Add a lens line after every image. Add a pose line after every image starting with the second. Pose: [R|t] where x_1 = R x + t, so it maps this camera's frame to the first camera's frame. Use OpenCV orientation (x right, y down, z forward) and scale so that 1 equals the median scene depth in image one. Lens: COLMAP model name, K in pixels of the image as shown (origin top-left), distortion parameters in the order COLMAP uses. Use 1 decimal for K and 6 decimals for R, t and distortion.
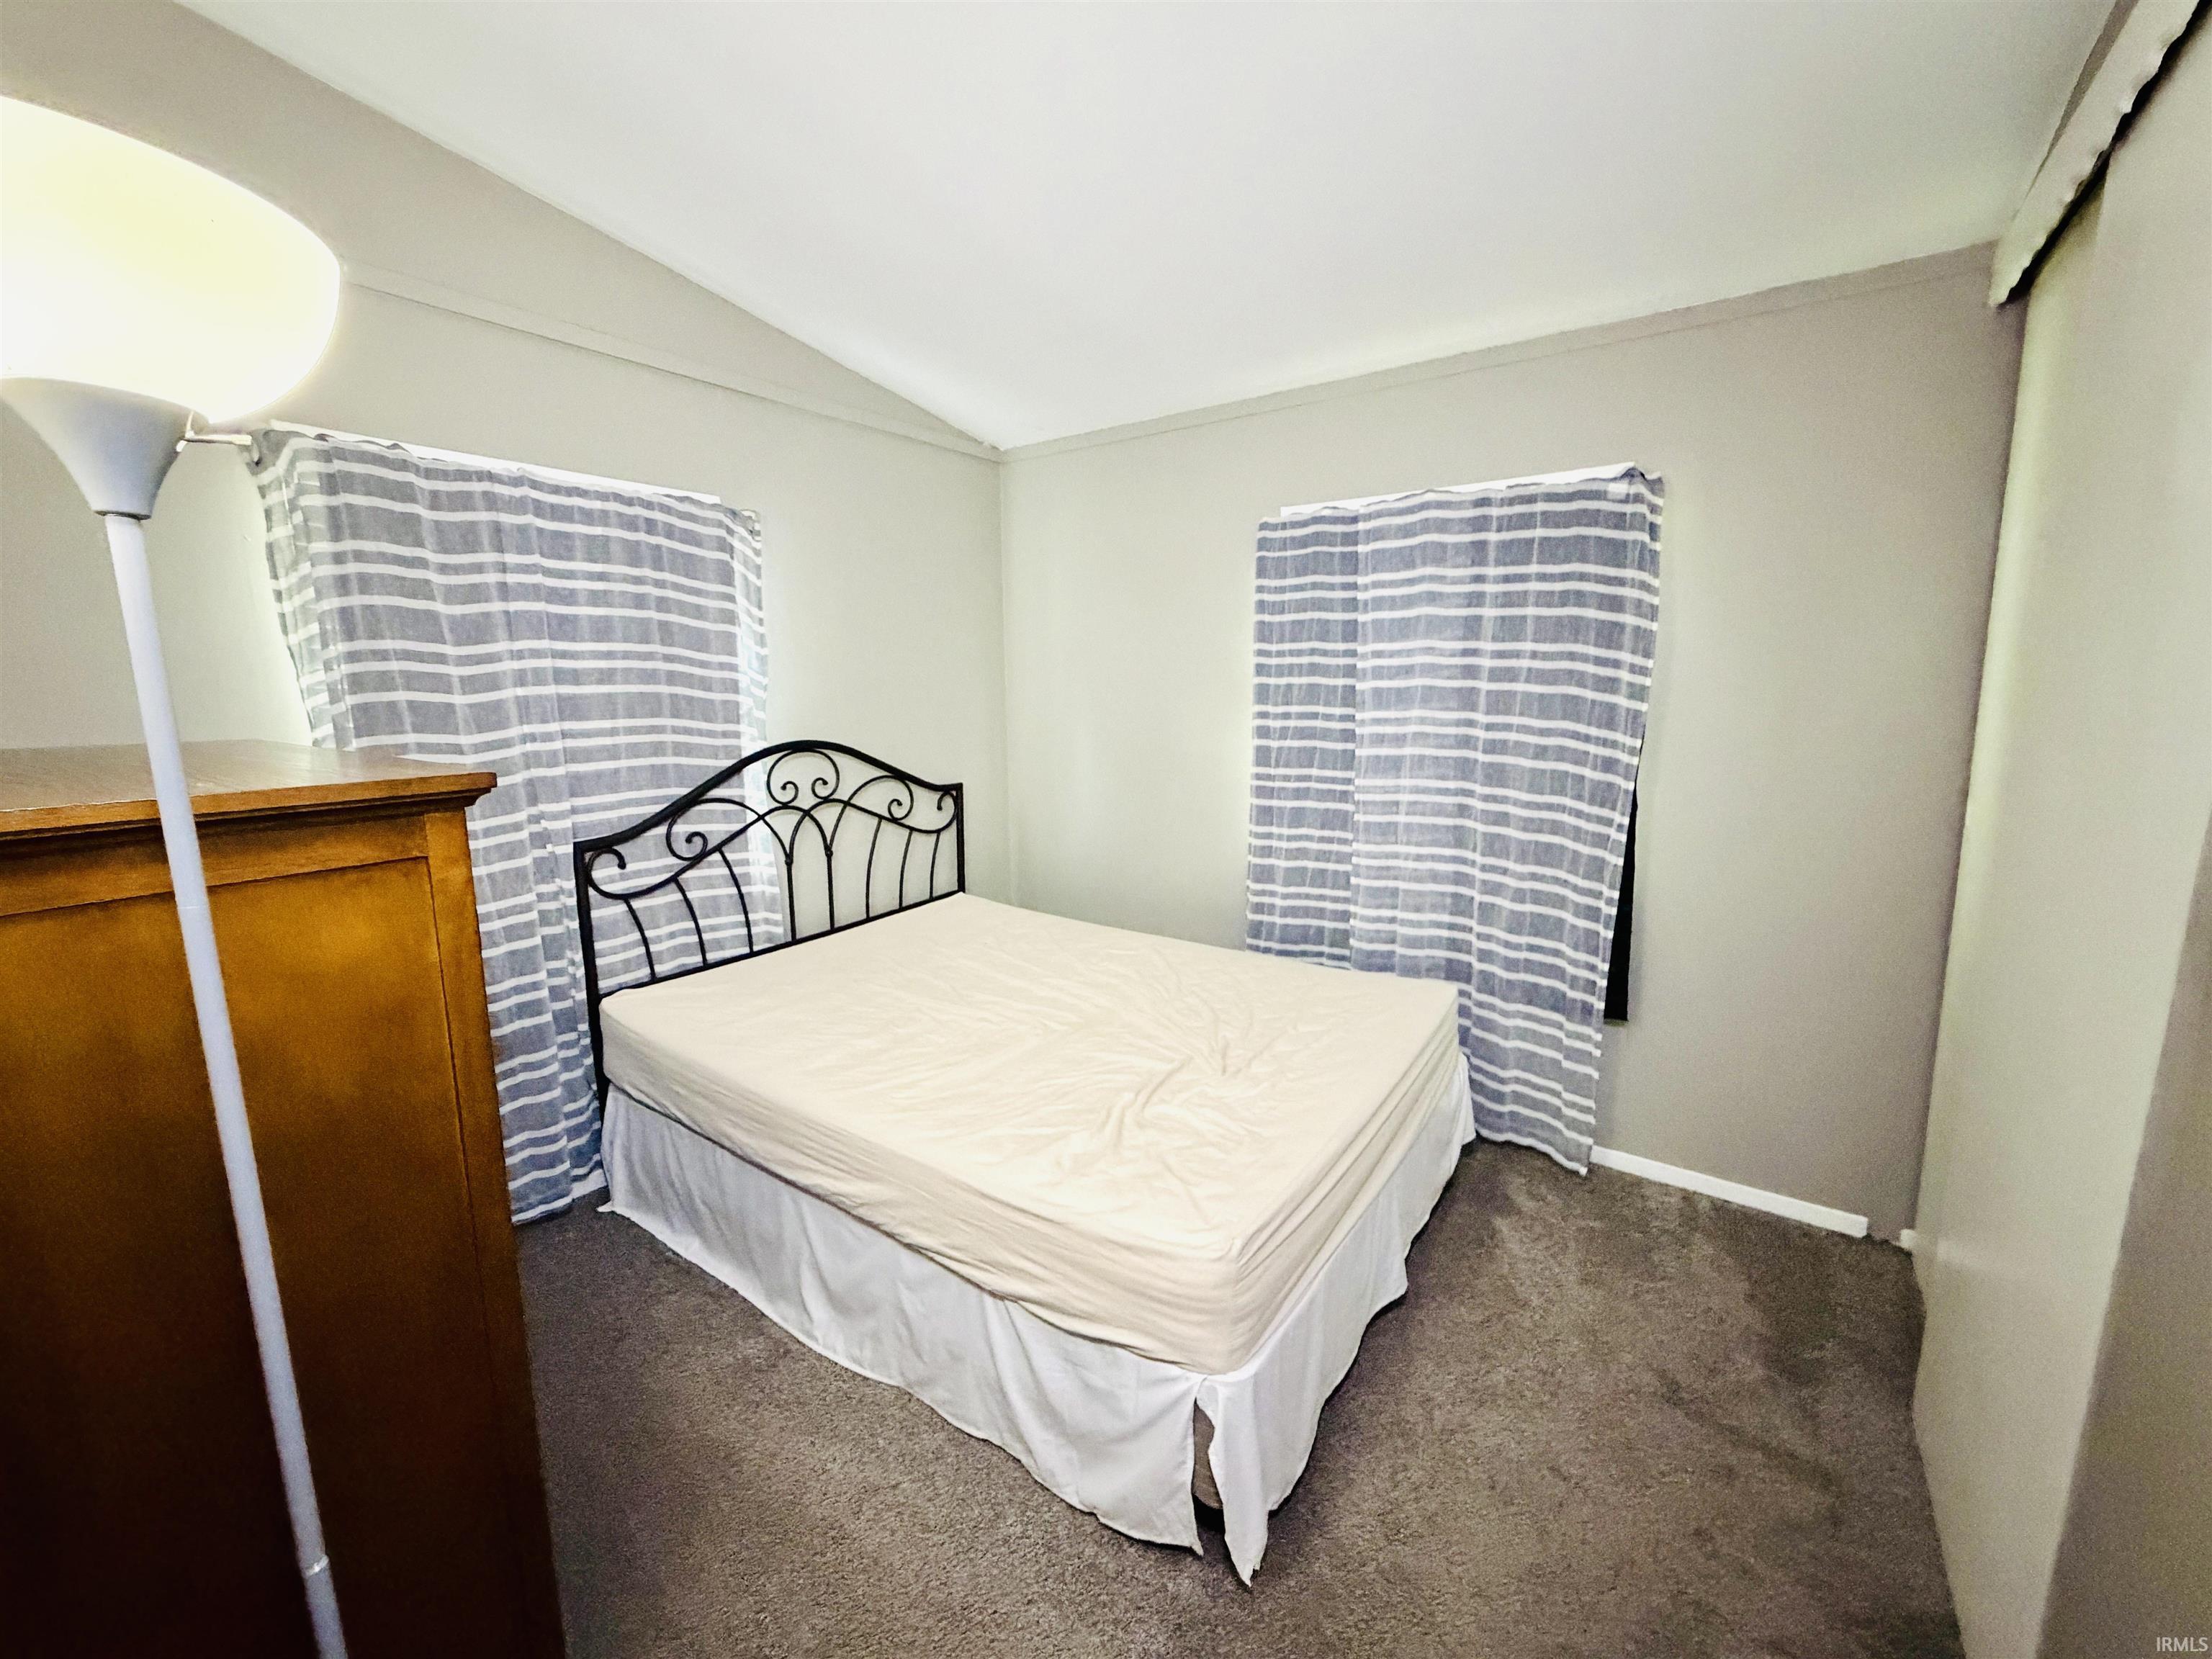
lens RADIAL K [[882.0, 0, 1109.5], [0, 882.0, 830.8], [0, 0, 1]] dist [-0.000169, -0.000323]
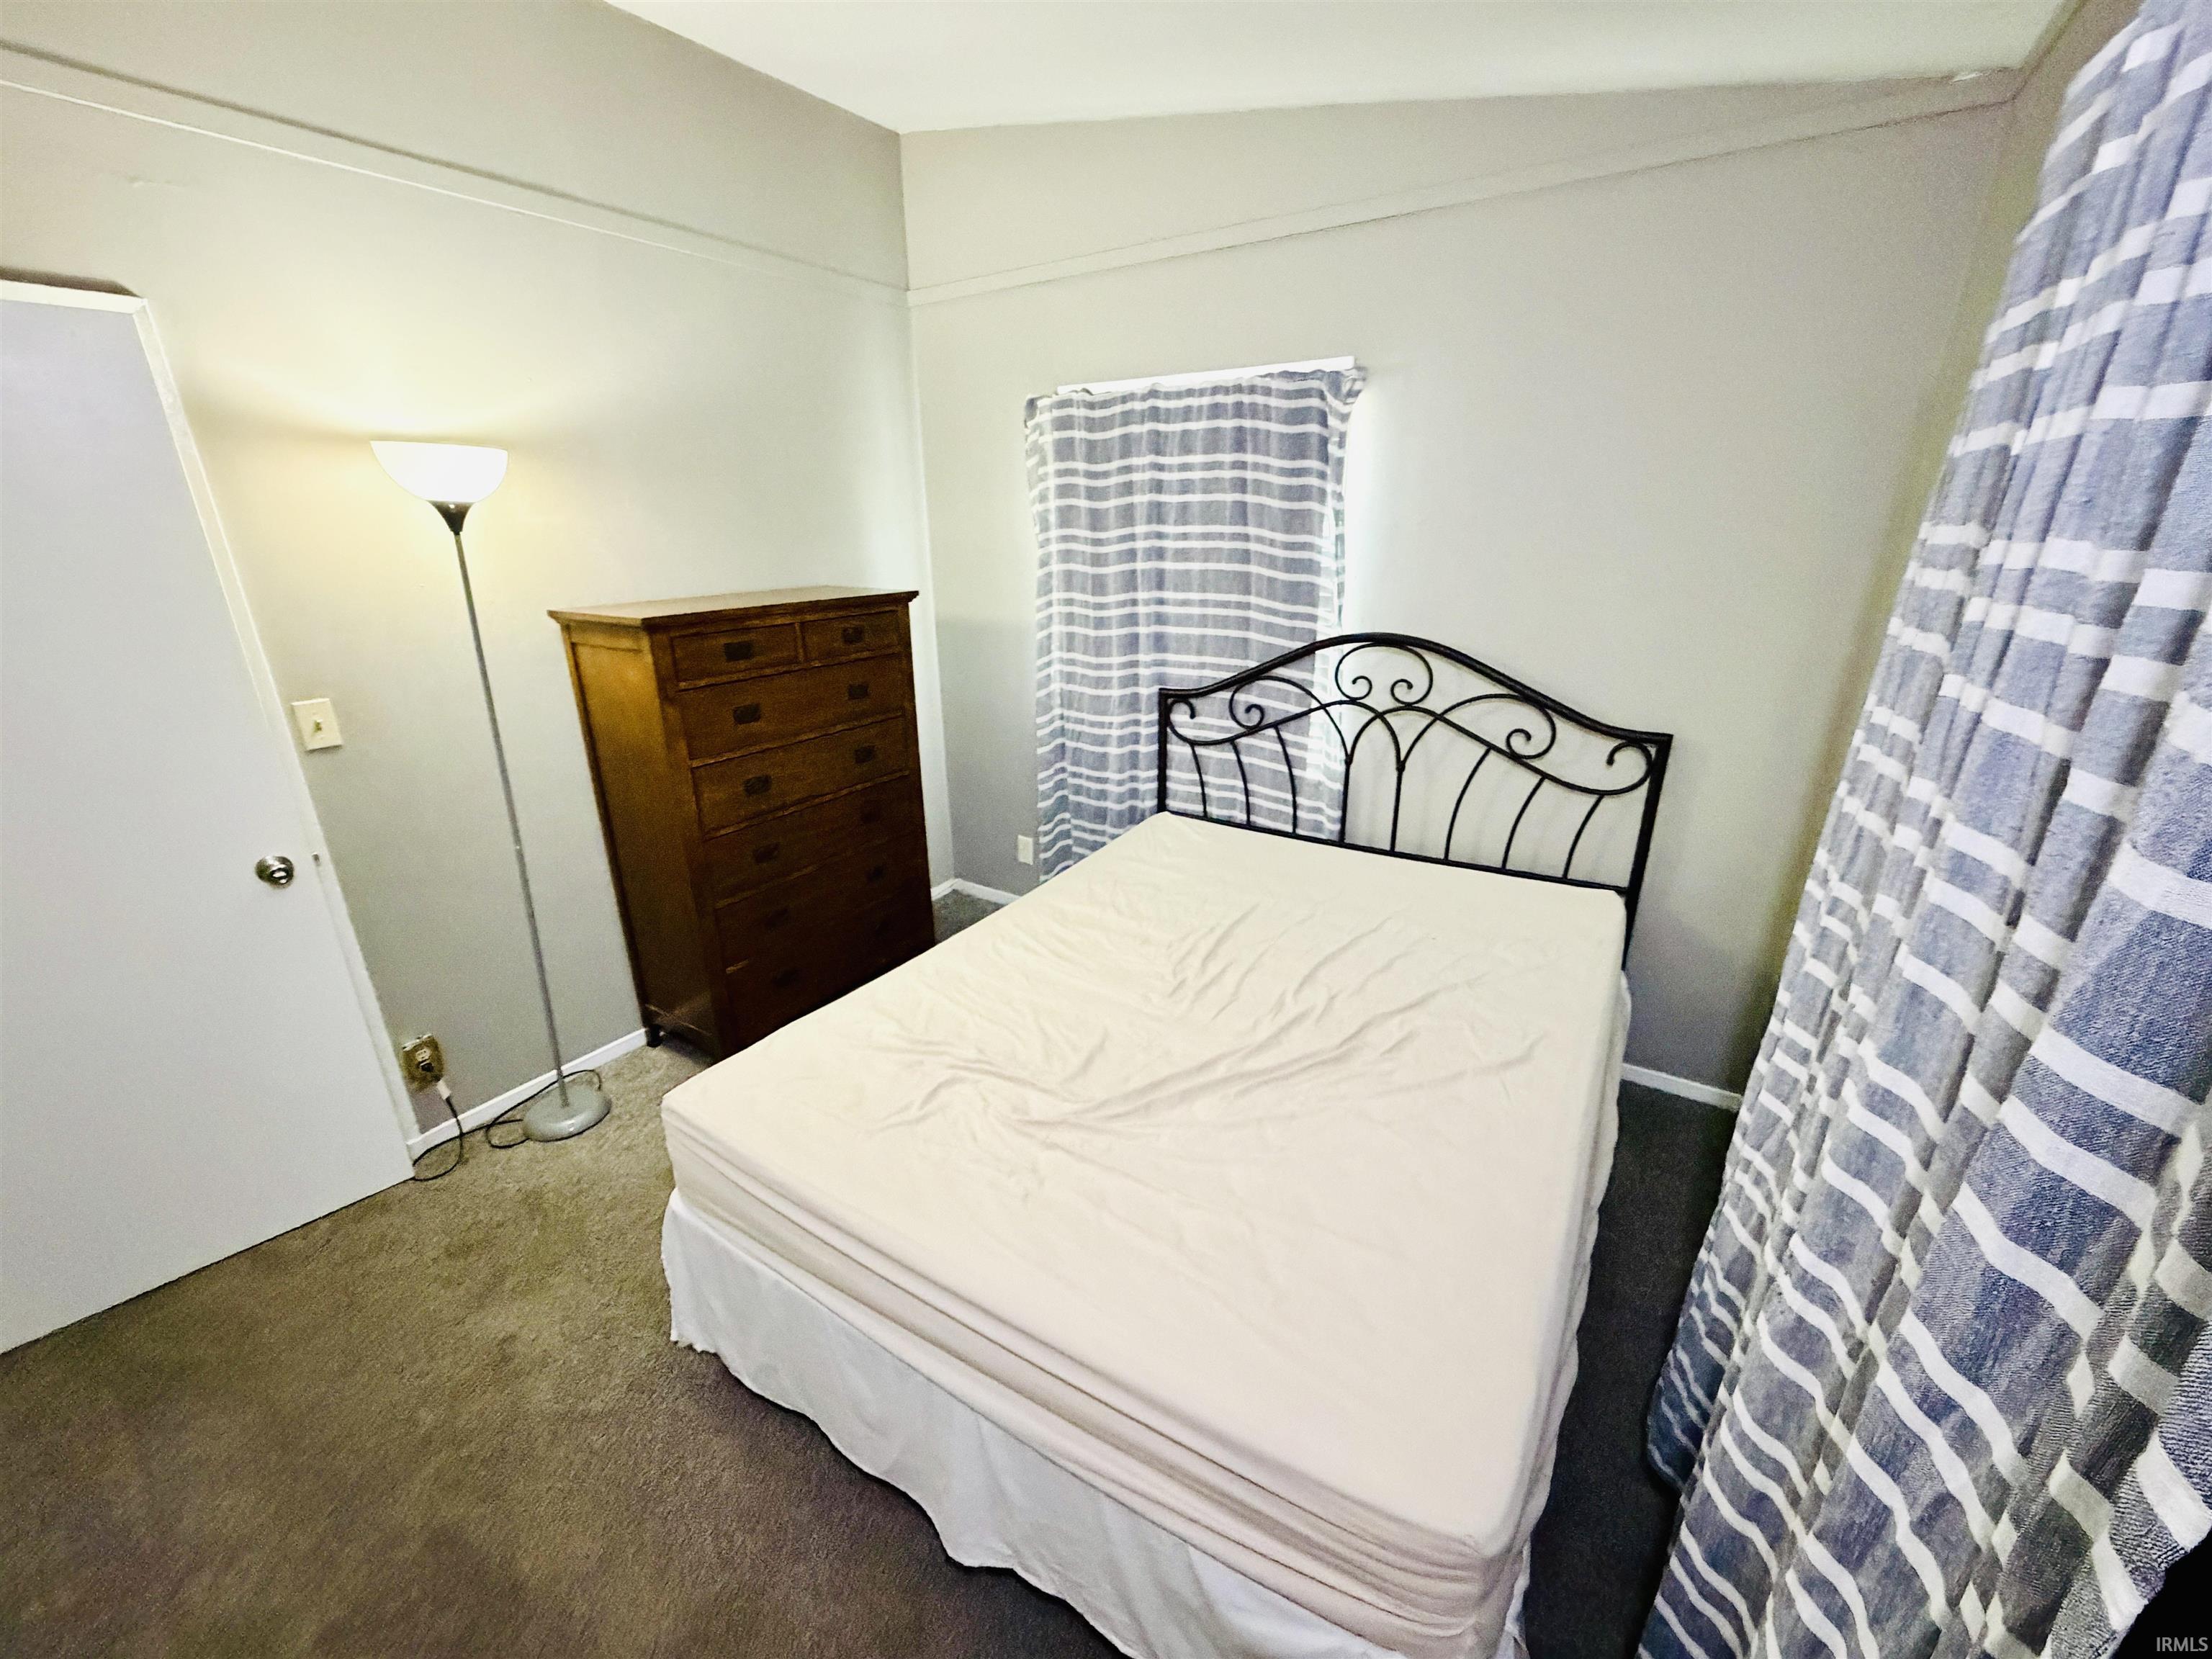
lens RADIAL K [[882.0, 0, 1103.6], [0, 882.0, 836.5], [0, 0, 1]] dist [-0.000169, -0.000323]
pose [[0.028886, 0.341280, -0.939518, 0.569677], [-0.161706, 0.929125, 0.332533, -0.169481], [0.986416, 0.142320, 0.082026, 0.715580]]
